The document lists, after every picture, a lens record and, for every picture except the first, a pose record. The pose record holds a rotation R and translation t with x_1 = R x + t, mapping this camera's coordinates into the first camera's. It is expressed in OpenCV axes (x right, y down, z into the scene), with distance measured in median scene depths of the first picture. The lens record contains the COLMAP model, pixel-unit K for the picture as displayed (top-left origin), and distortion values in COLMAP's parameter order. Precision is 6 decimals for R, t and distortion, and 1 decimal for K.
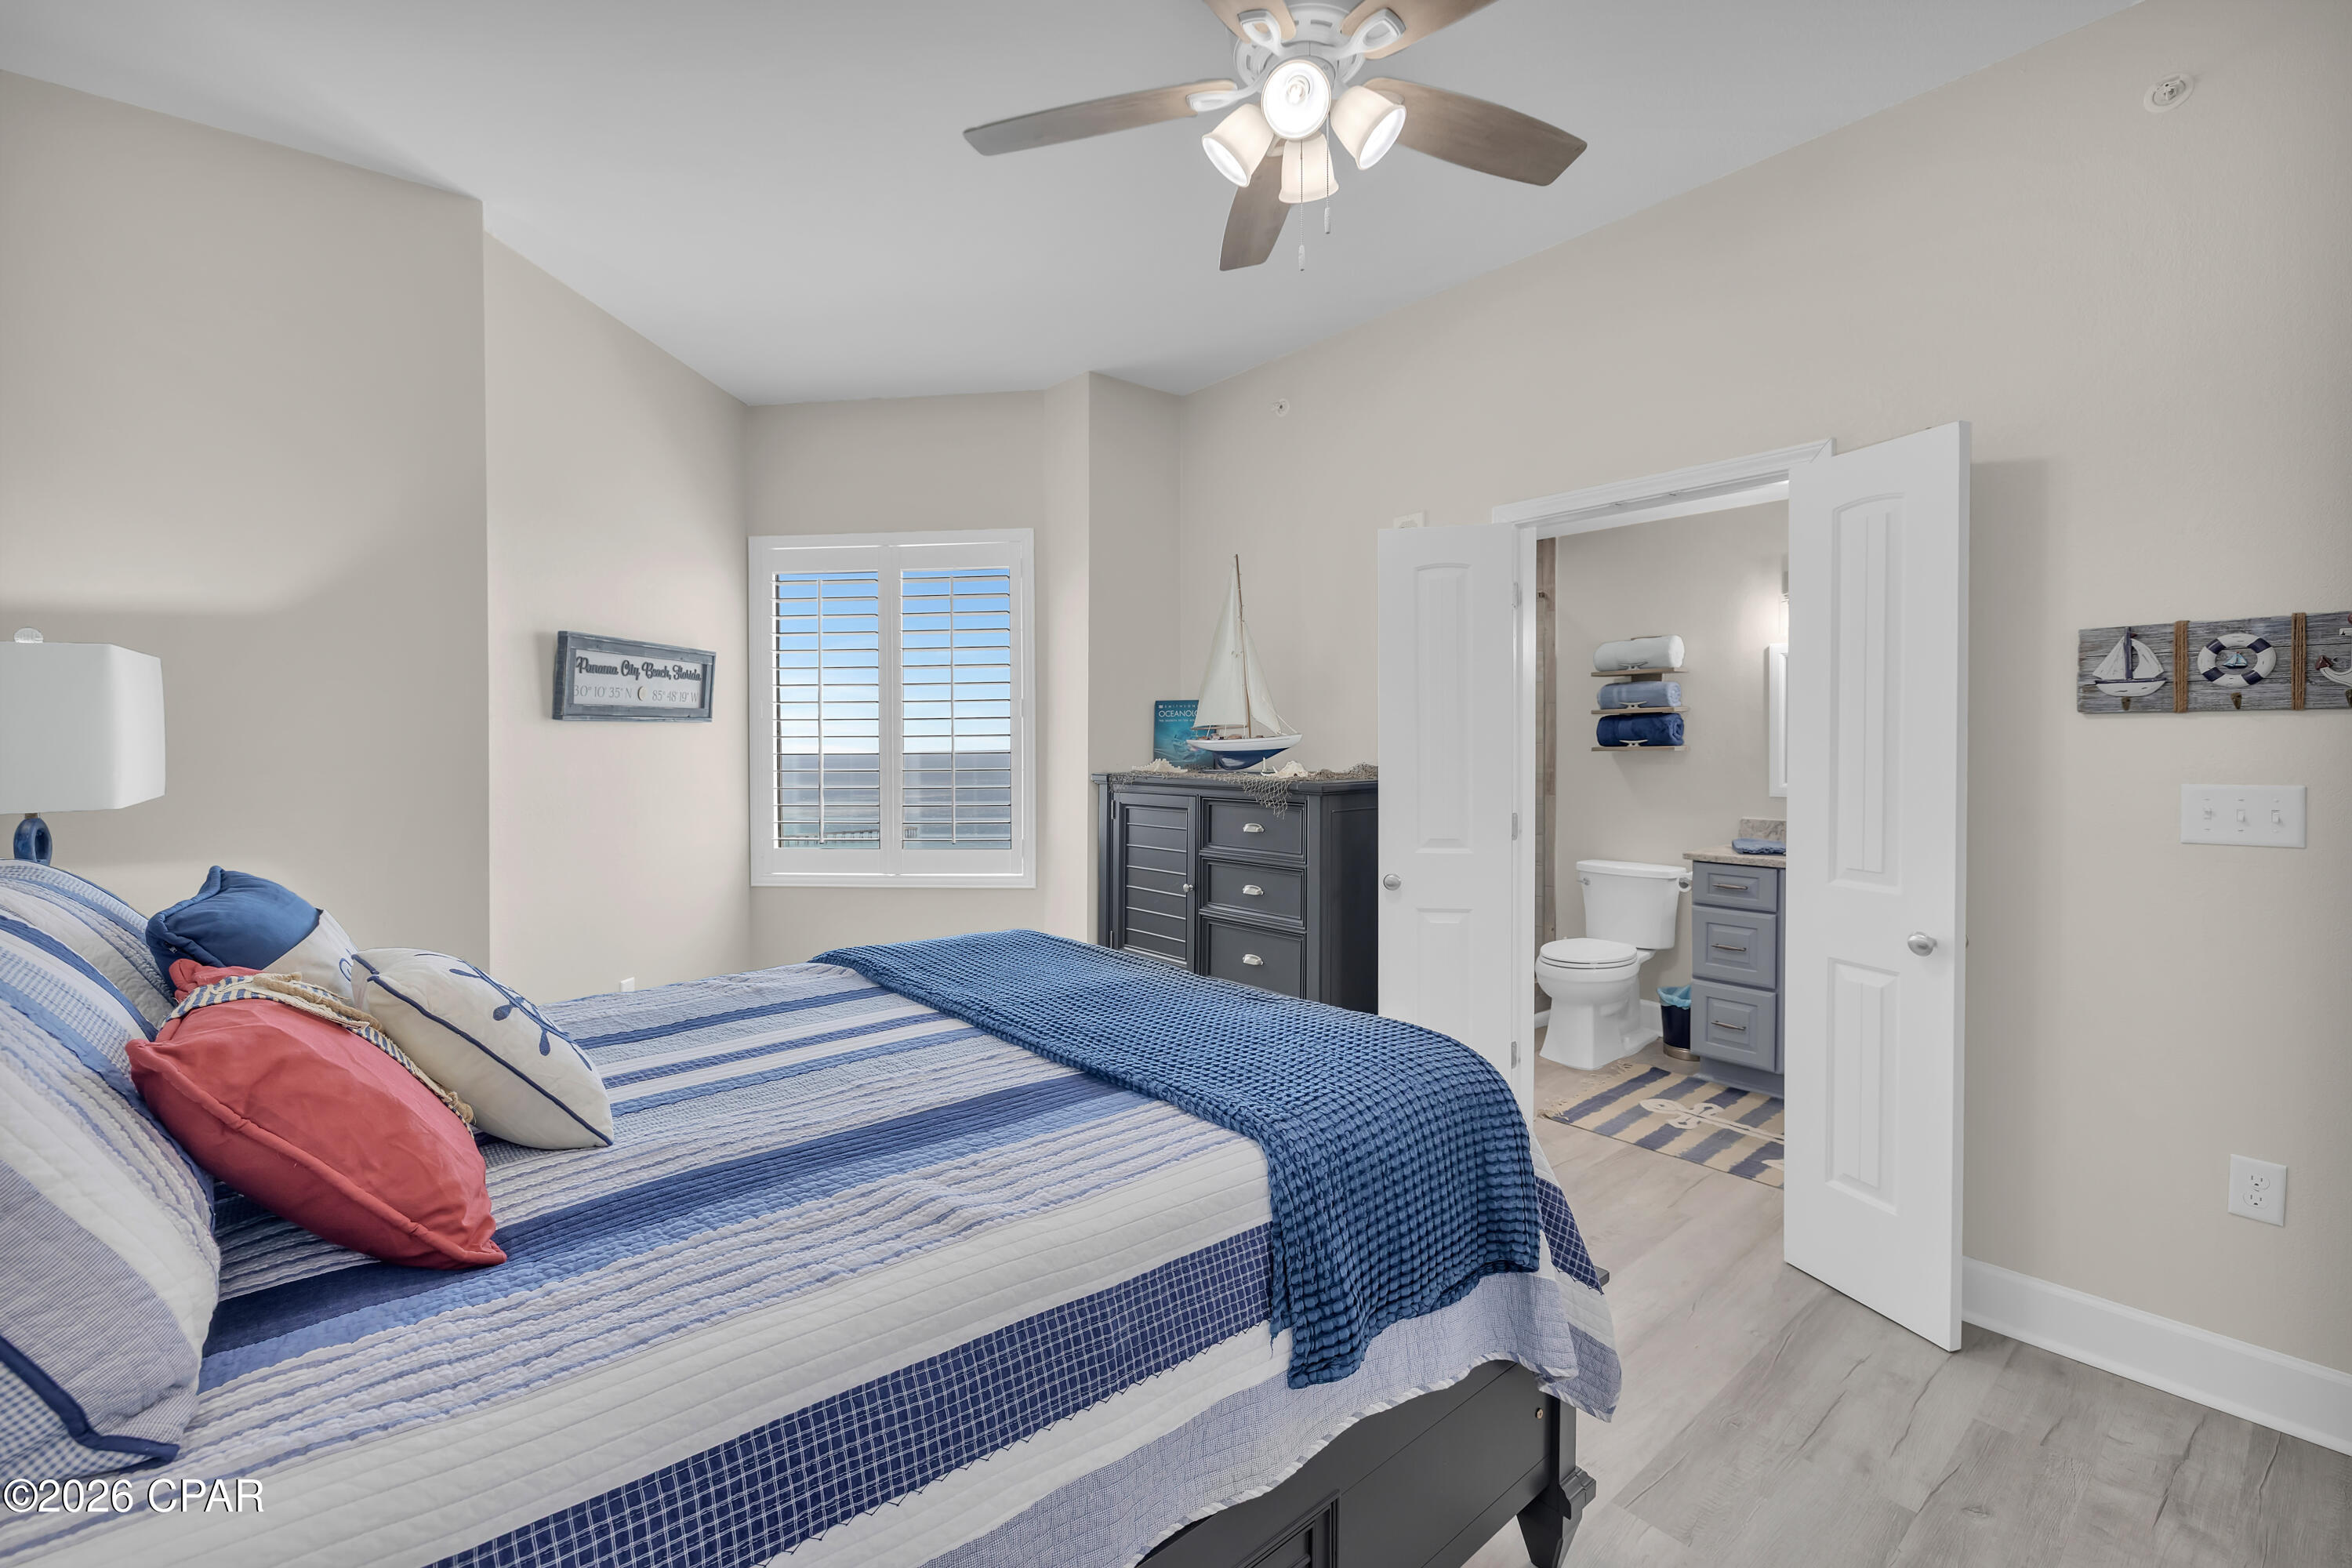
lens RADIAL K [[977.4, 0, 1177.6], [0, 977.4, 722.3], [0, 0, 1]] dist [-0.000332, 0.000159]
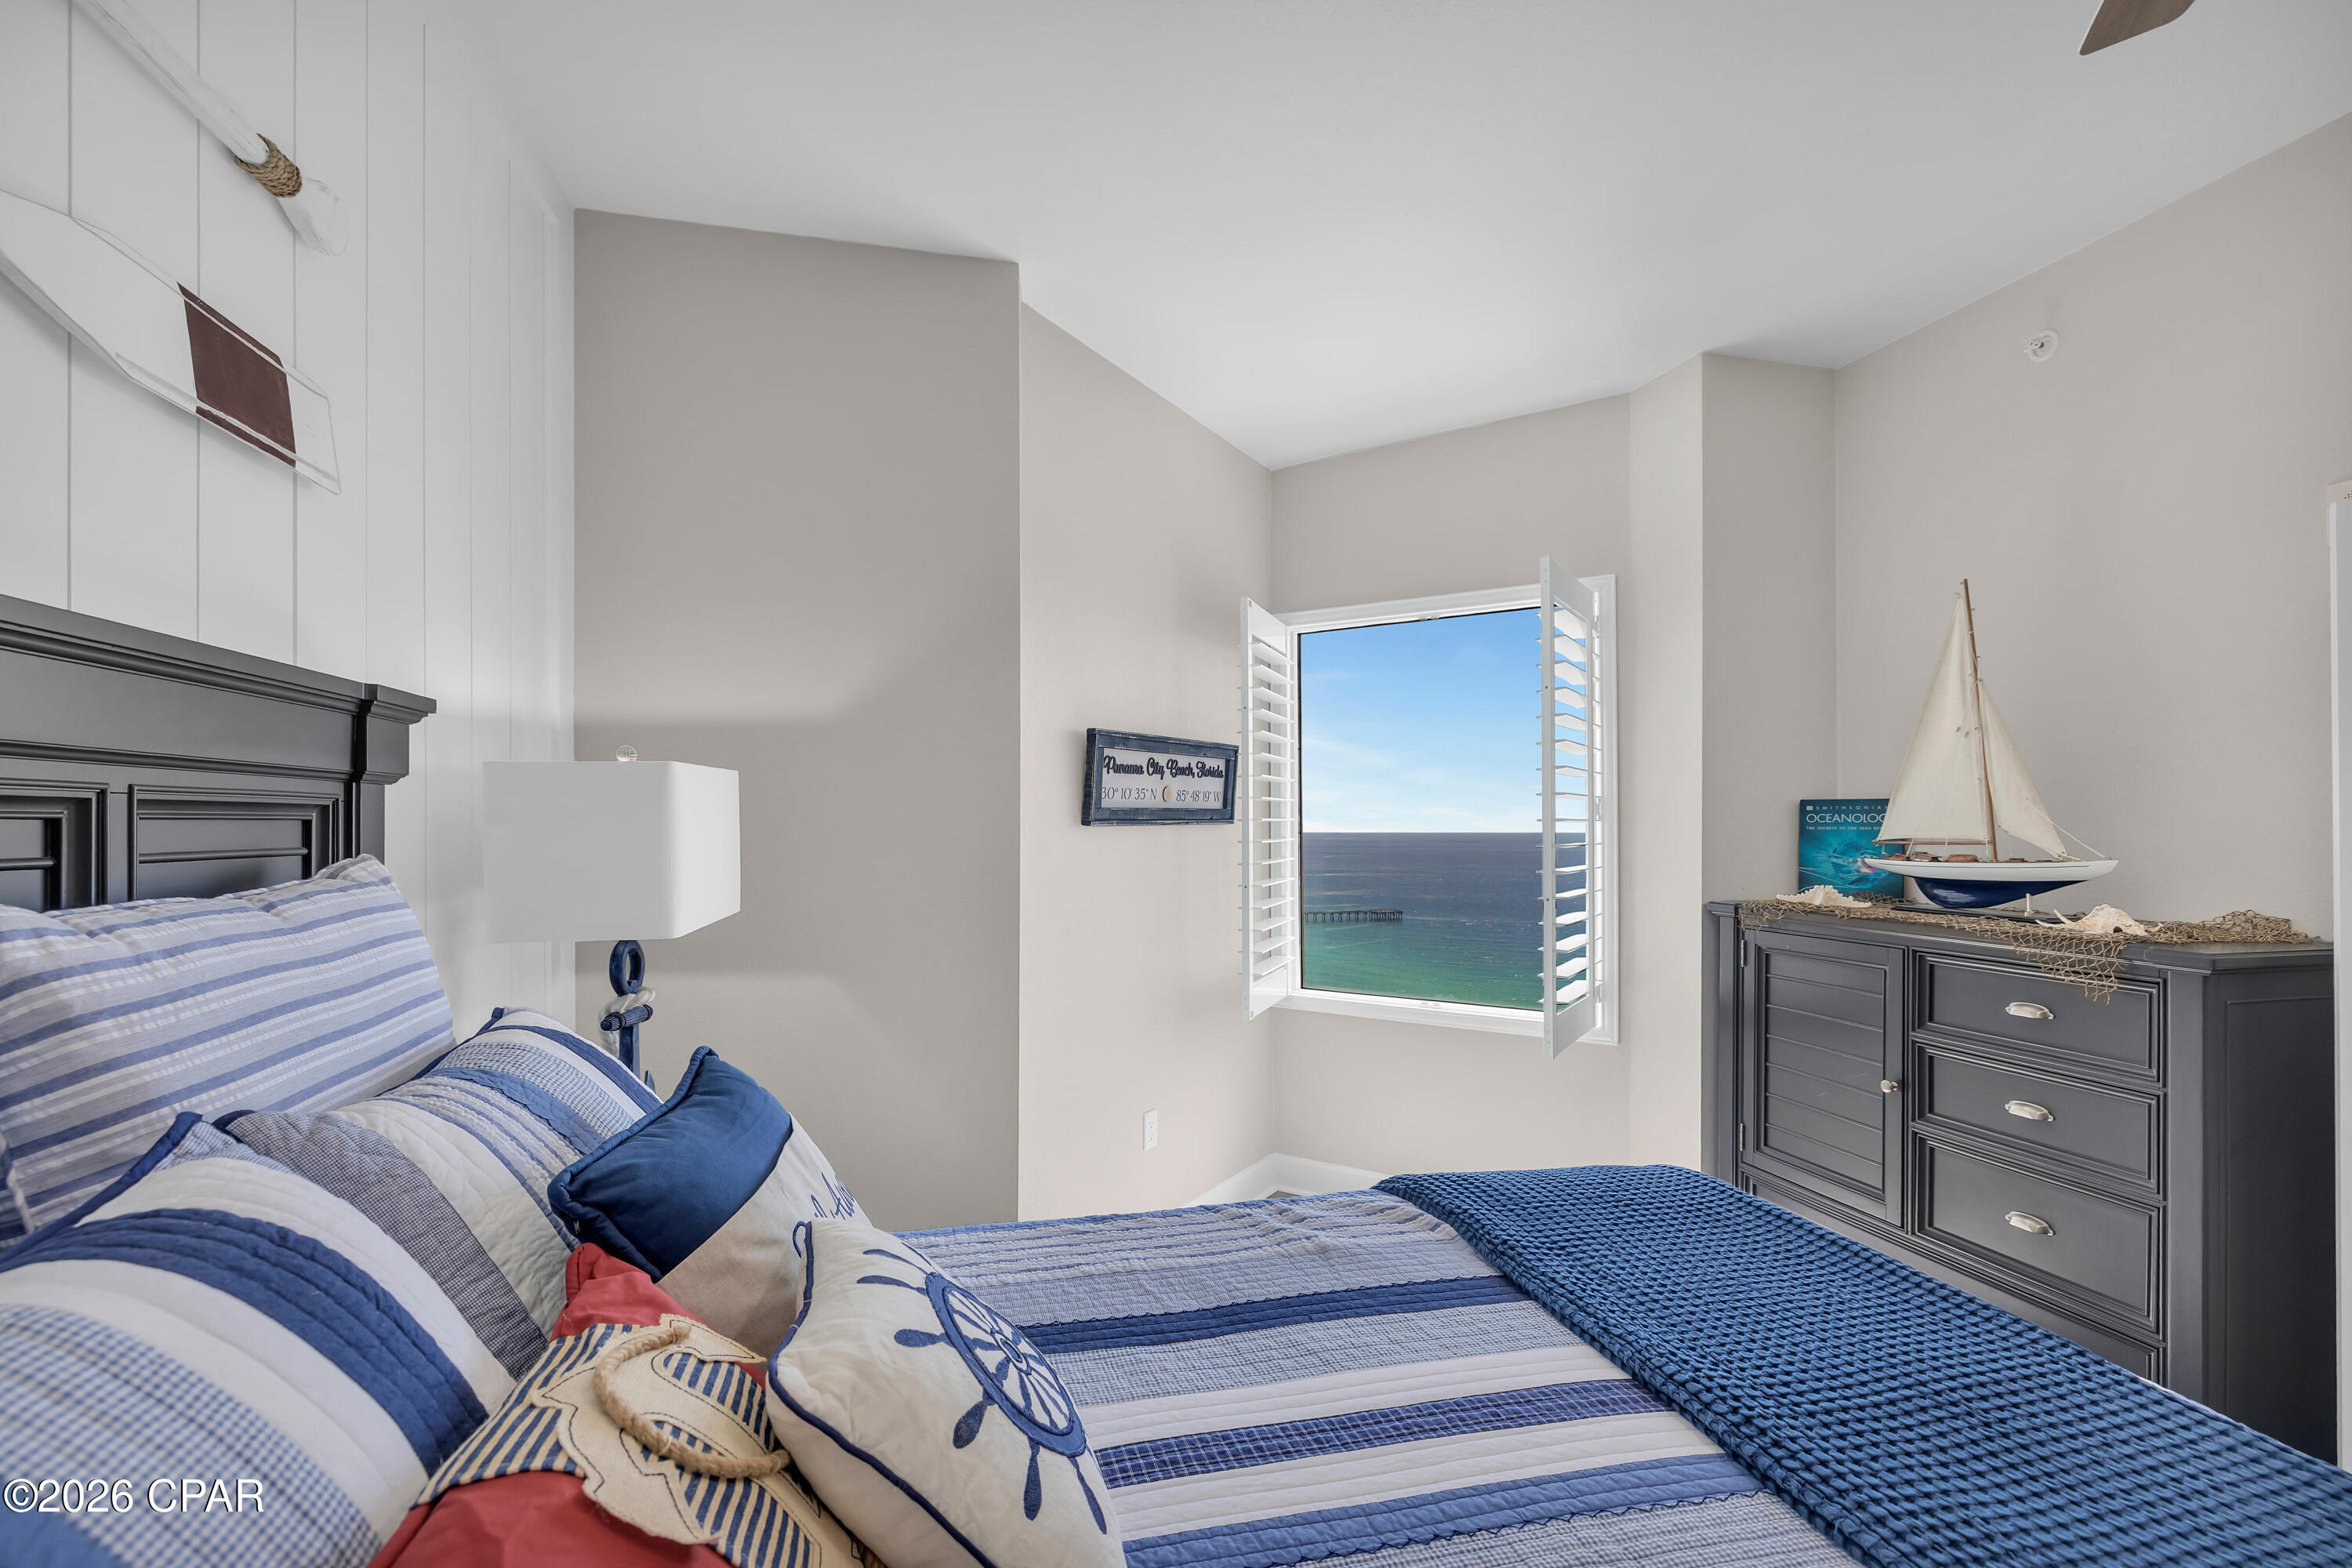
lens RADIAL K [[1001.2, 0, 1177.6], [0, 1001.2, 795.6], [0, 0, 1]] dist [-0.000963, 0.000012]
pose [[0.885495, 0.001658, -0.464645, -0.106950], [-0.006386, 0.999943, -0.008602, -0.019857], [0.464604, 0.010584, 0.885455, 0.181968]]
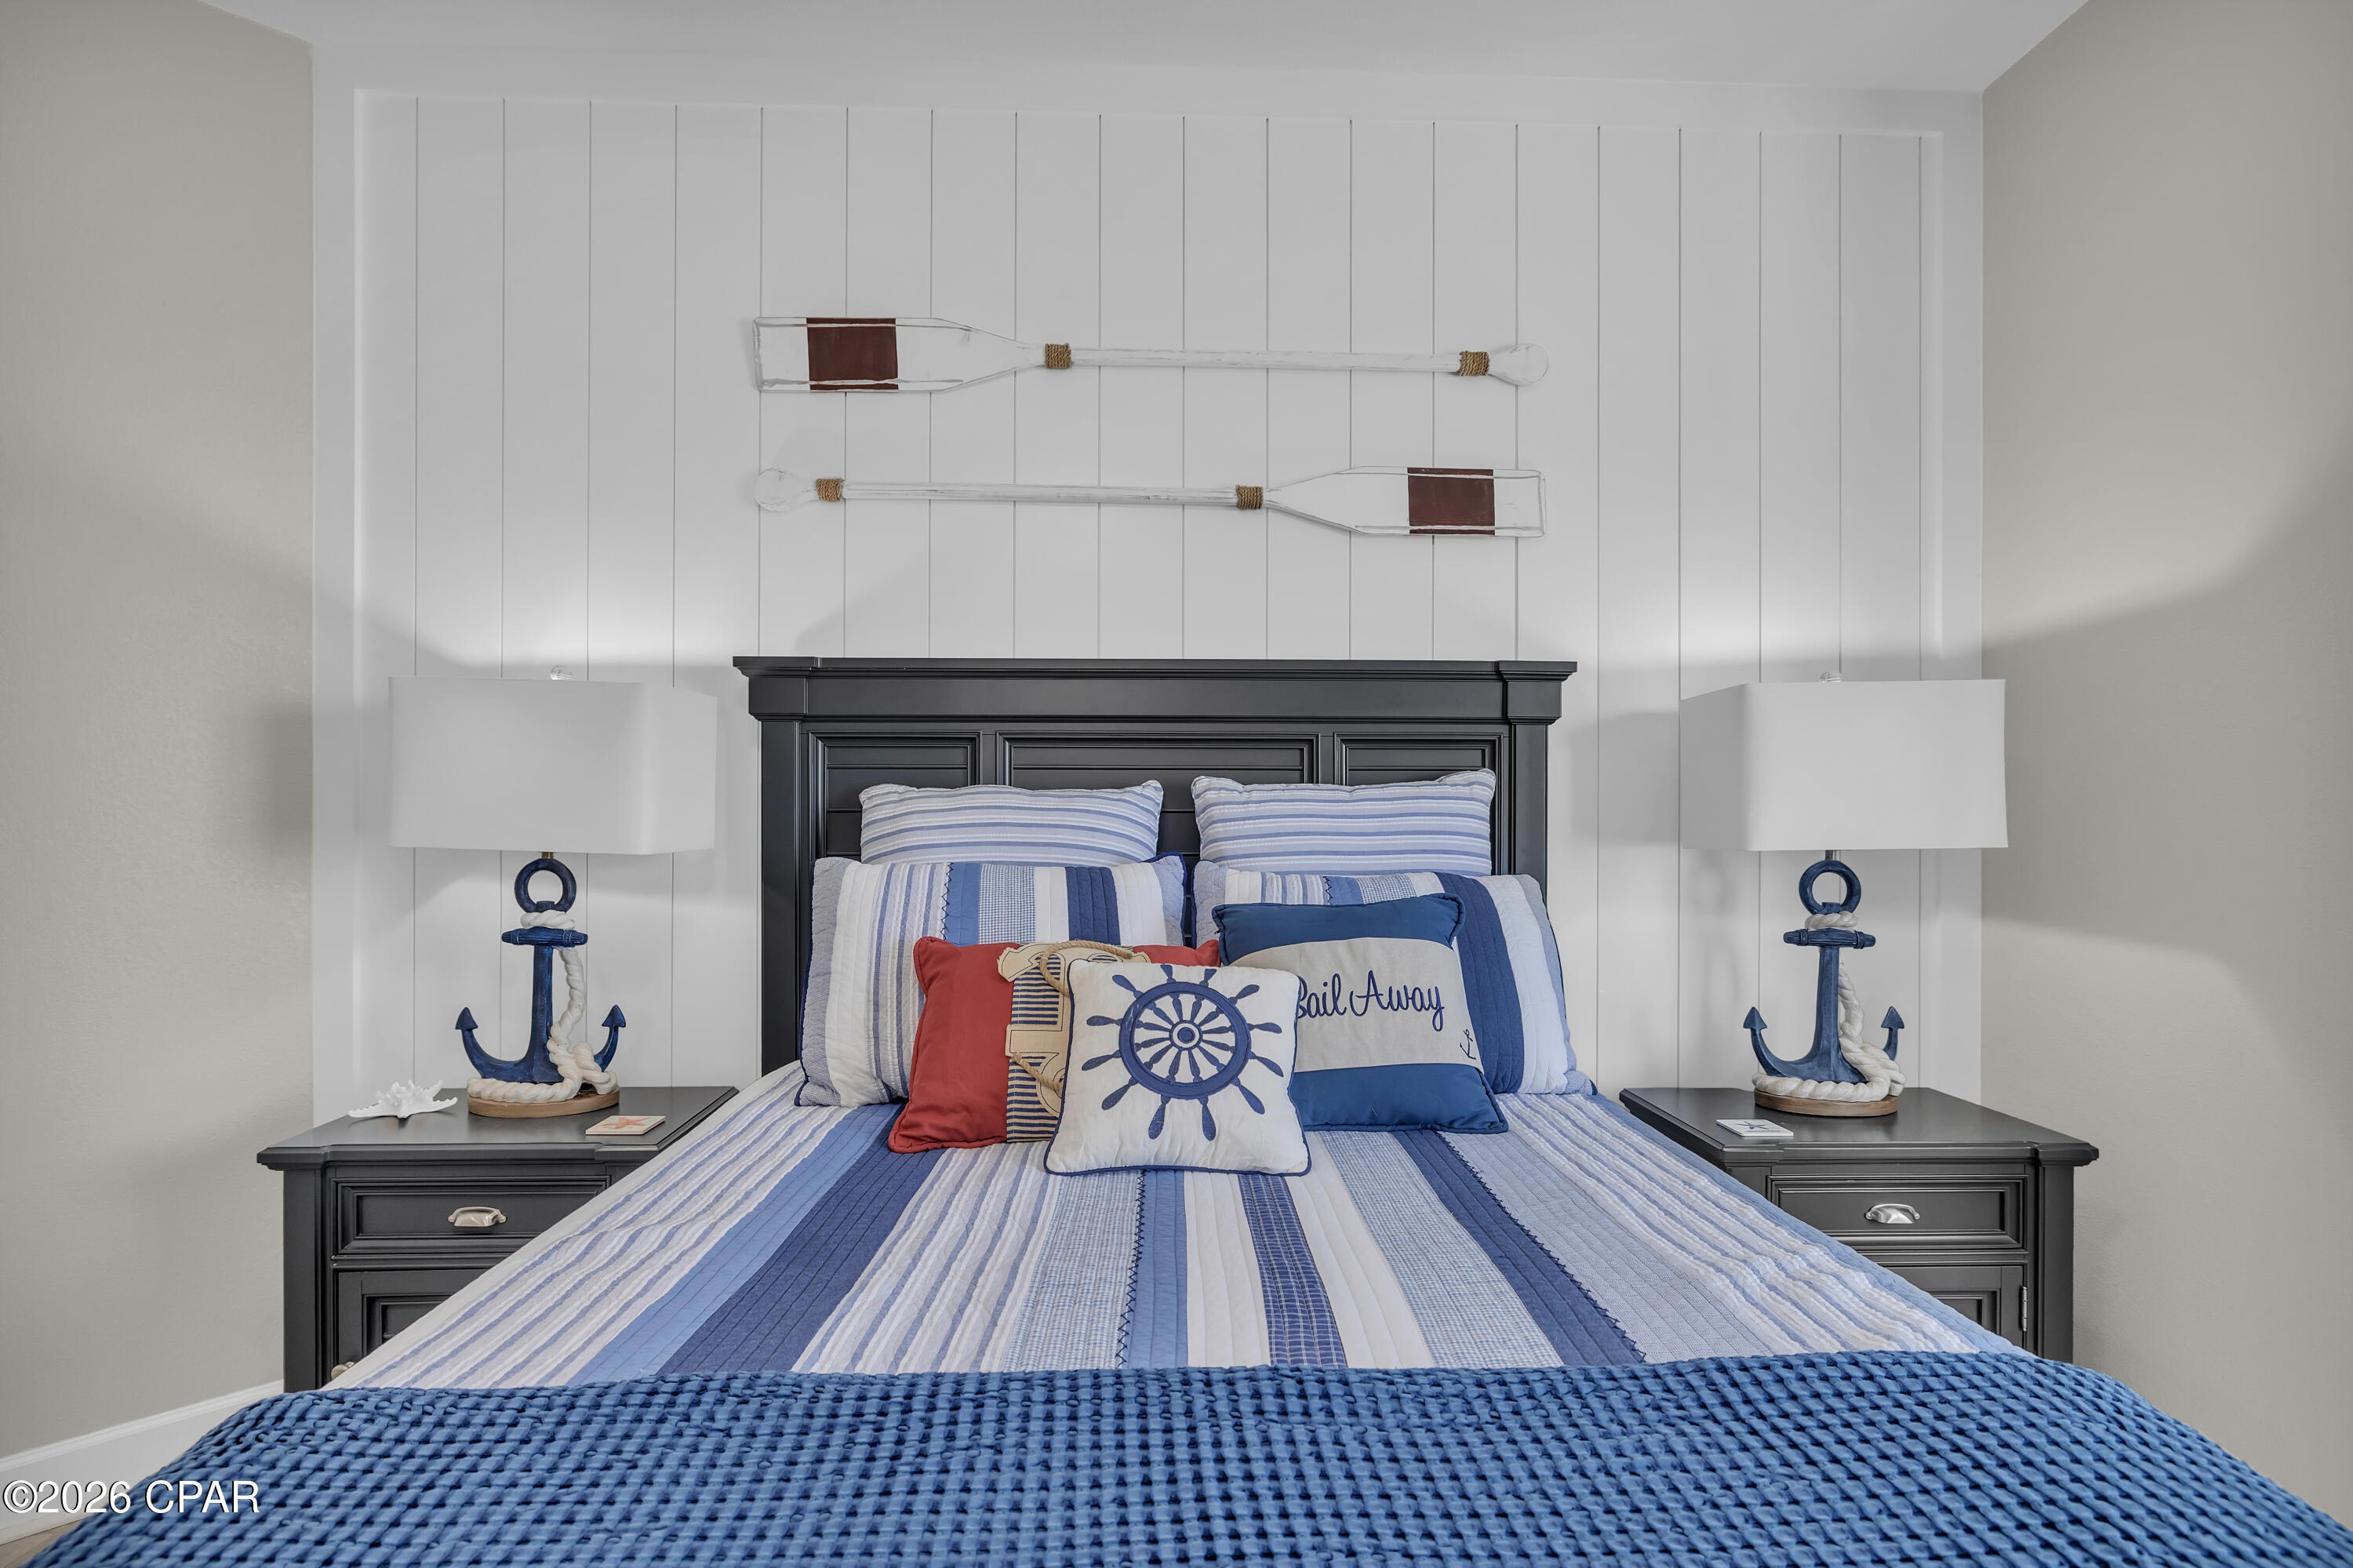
lens RADIAL K [[1185.3, 0, 1177.1], [0, 1185.3, 818.5], [0, 0, 1]] dist [-0.011247, 0.000154]
pose [[-0.633811, 0.017954, -0.773280, 0.098869], [0.020873, 0.999764, 0.006104, 0.018736], [0.773207, -0.012272, -0.634036, 0.635028]]
